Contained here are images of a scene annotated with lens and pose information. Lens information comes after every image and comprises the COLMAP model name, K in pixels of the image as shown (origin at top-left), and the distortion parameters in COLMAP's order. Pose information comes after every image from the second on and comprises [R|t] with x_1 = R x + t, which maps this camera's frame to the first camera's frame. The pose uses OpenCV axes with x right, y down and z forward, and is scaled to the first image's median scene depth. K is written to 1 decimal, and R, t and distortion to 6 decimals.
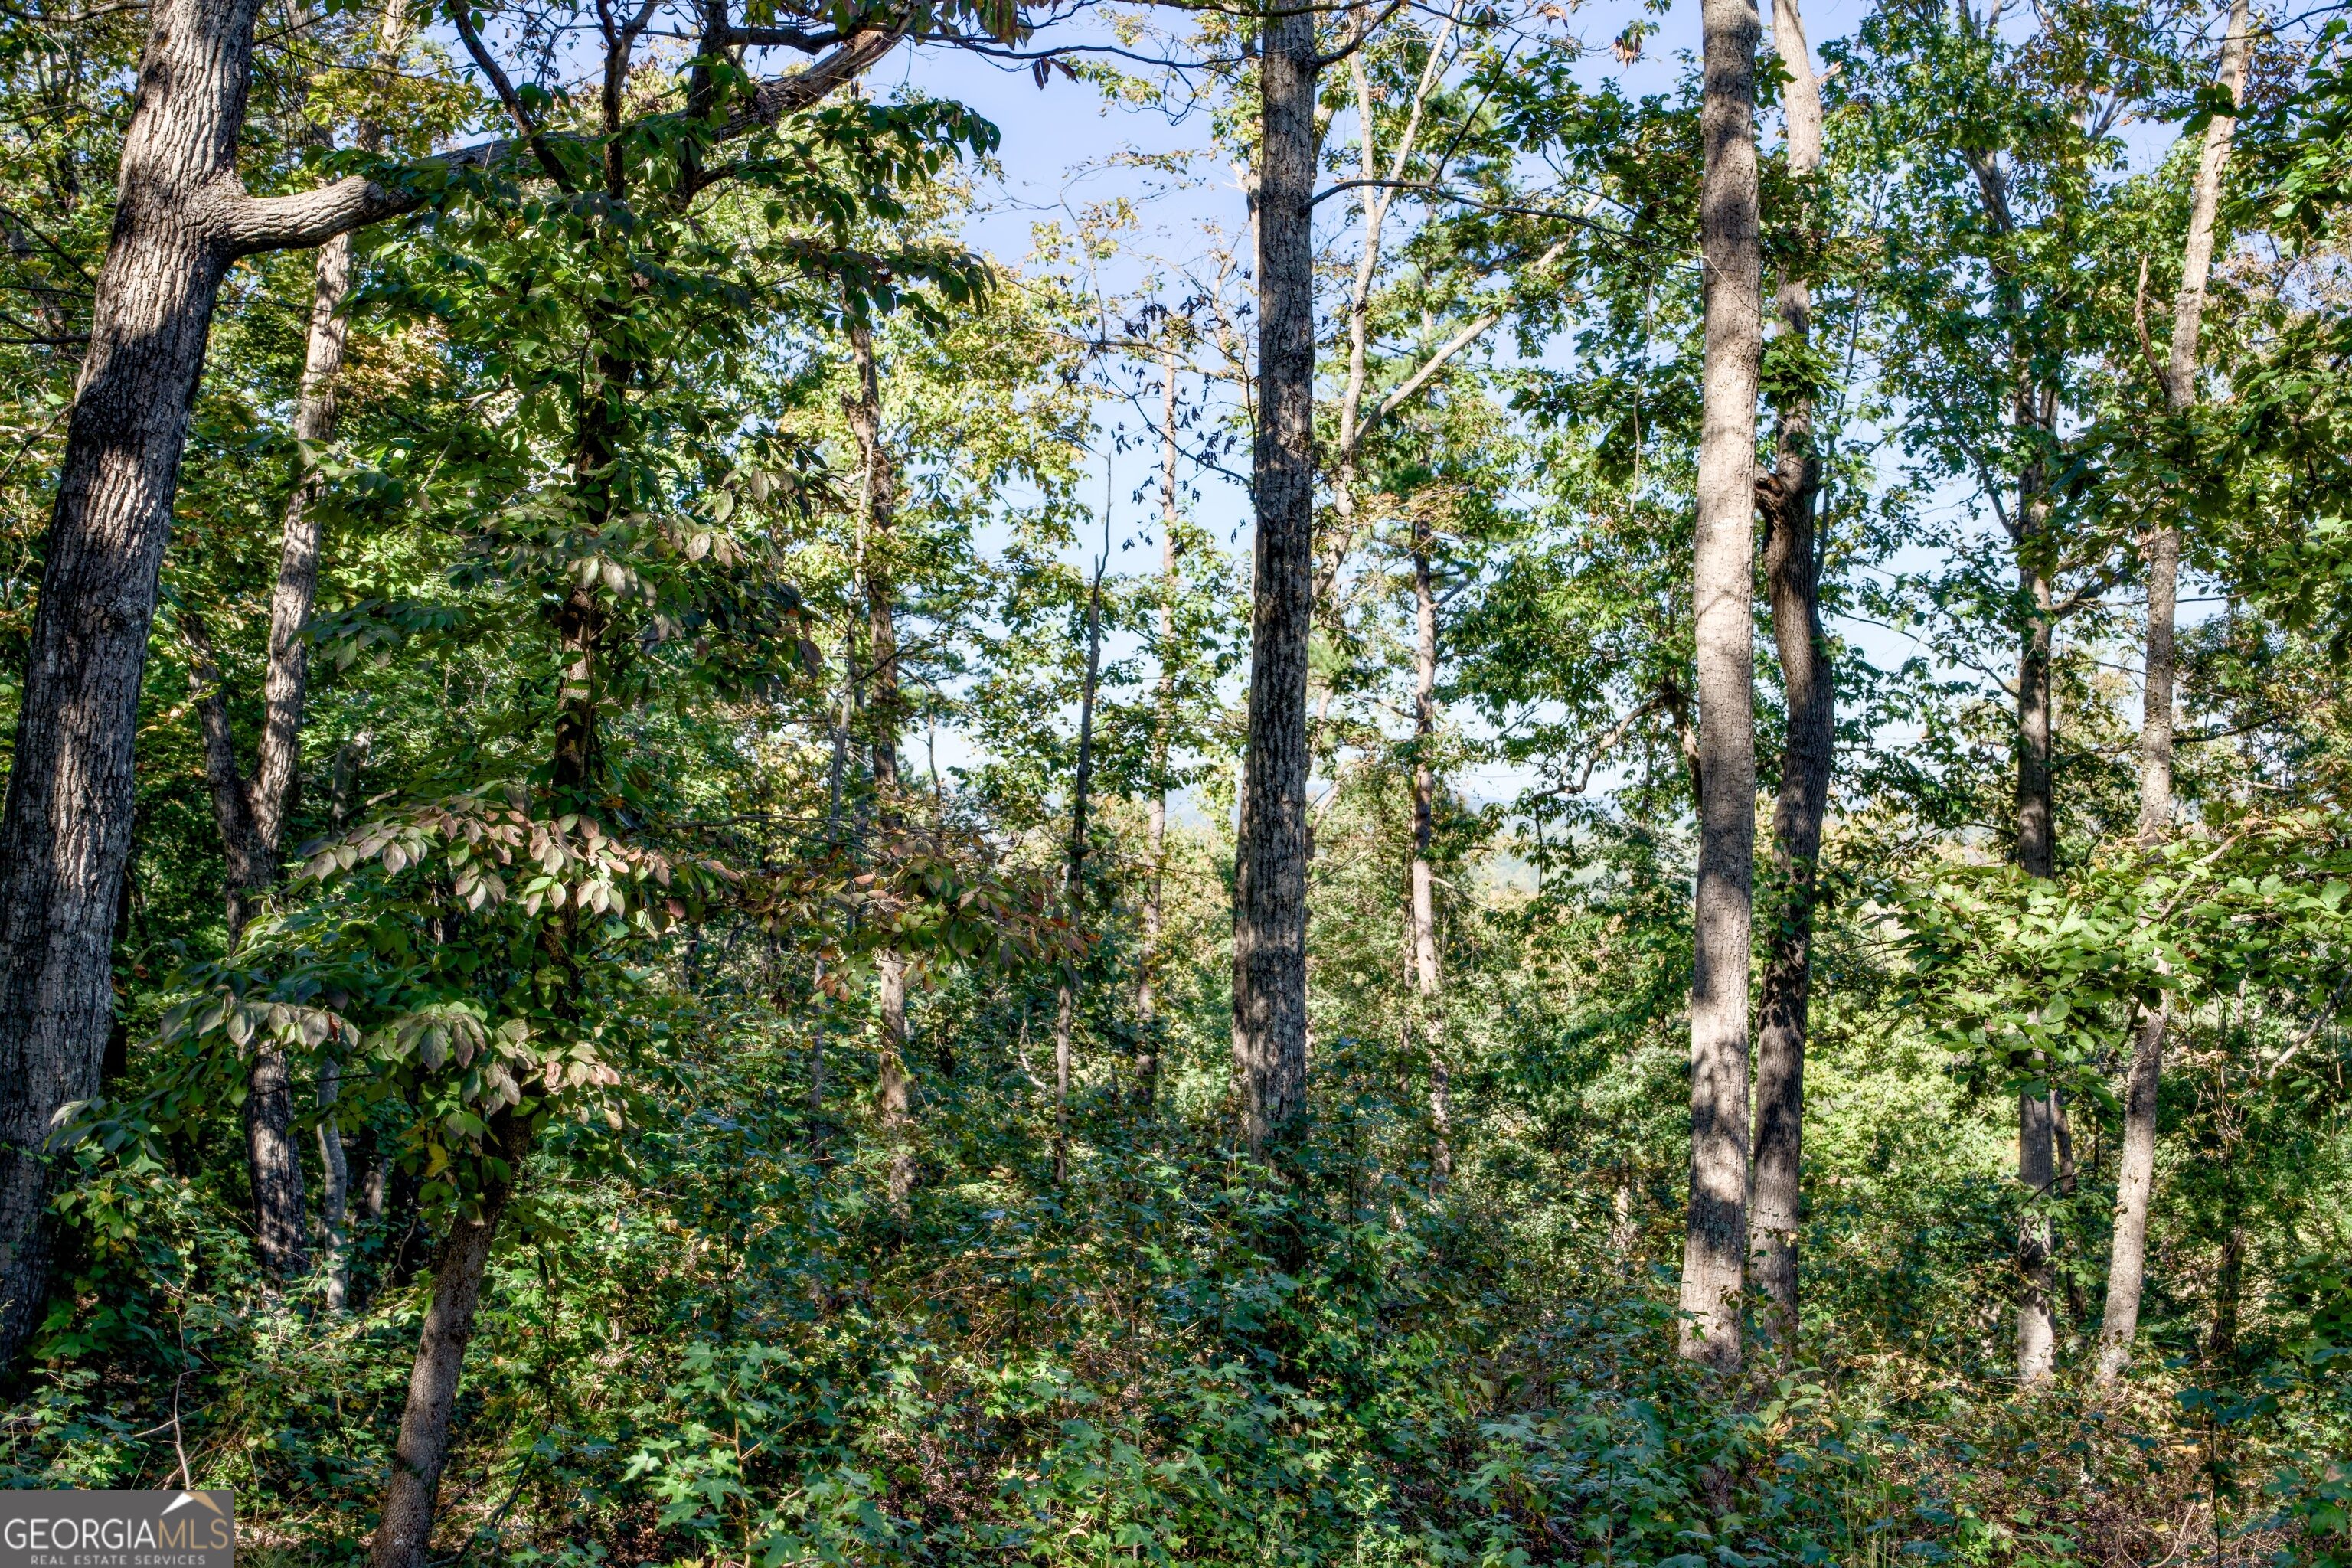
lens RADIAL K [[2309.7, 0, 1189.6], [0, 2309.7, 781.5], [0, 0, 1]] dist [-0.002422, -0.004600]
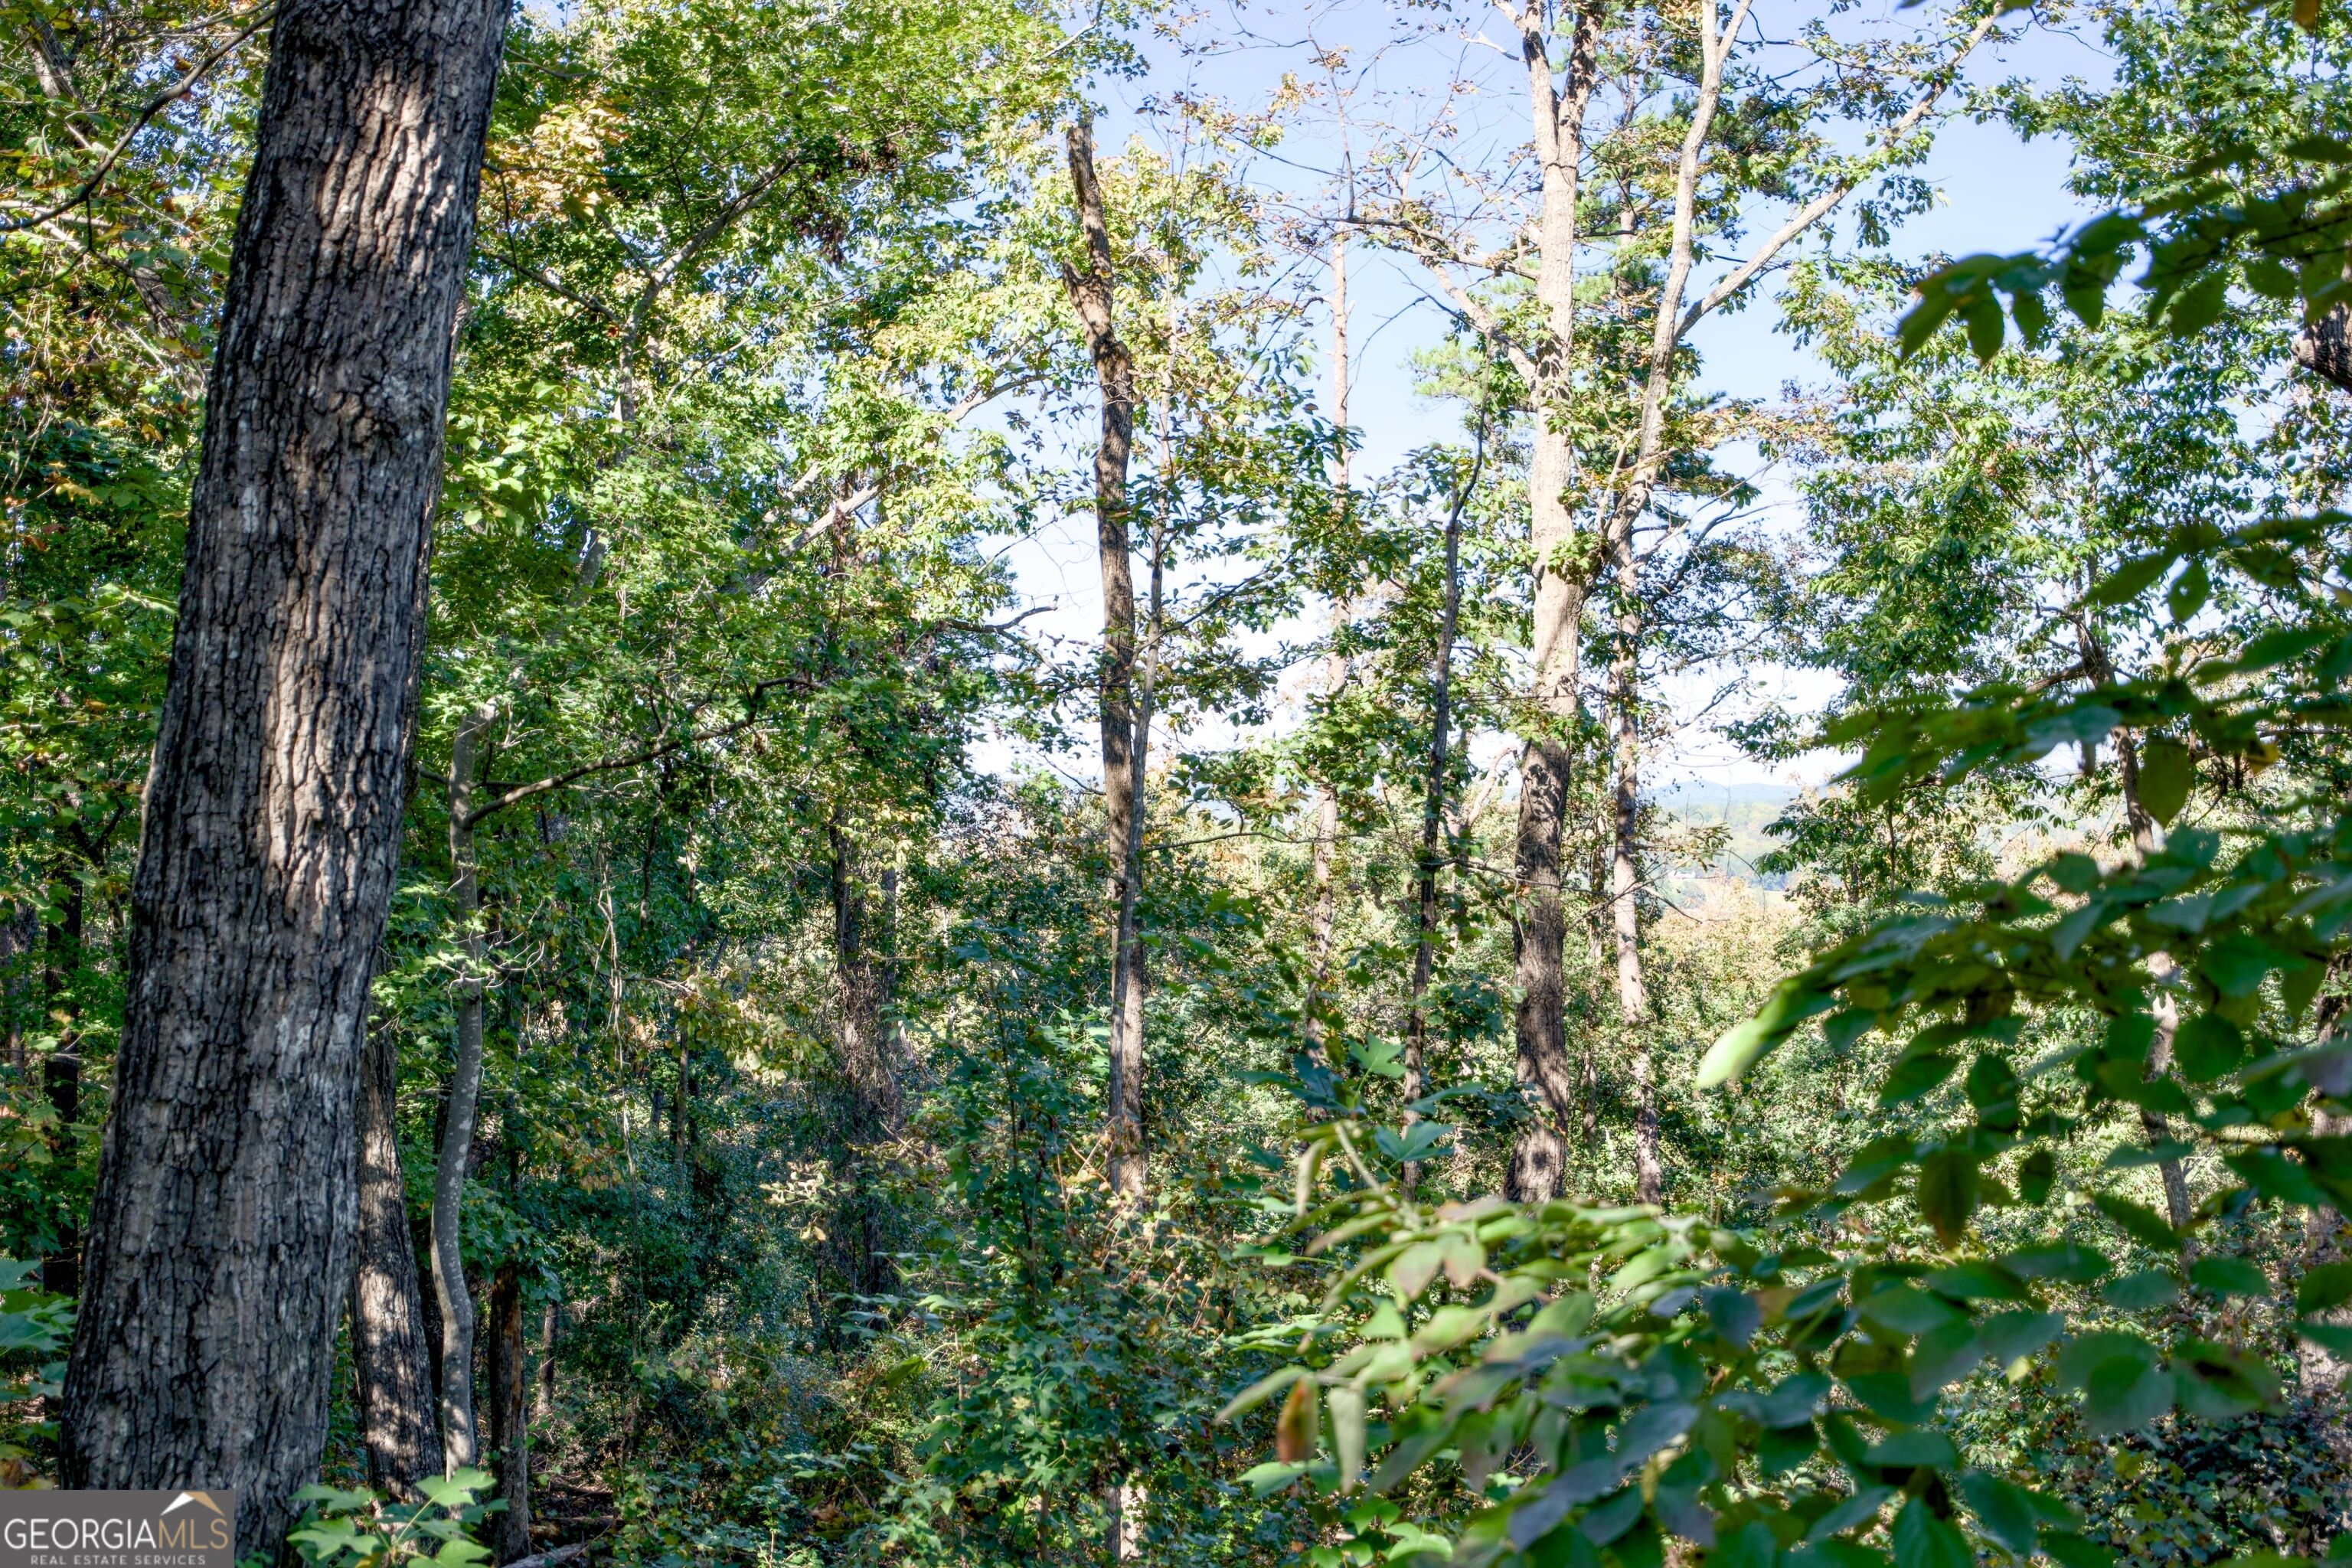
lens RADIAL K [[2309.7, 0, 1189.6], [0, 2309.7, 781.5], [0, 0, 1]] dist [-0.002422, -0.004600]
pose [[0.999113, 0.001035, 0.042089, -0.315948], [-0.001197, 0.999992, 0.003824, 0.002192], [-0.042085, -0.003871, 0.999107, 0.510796]]
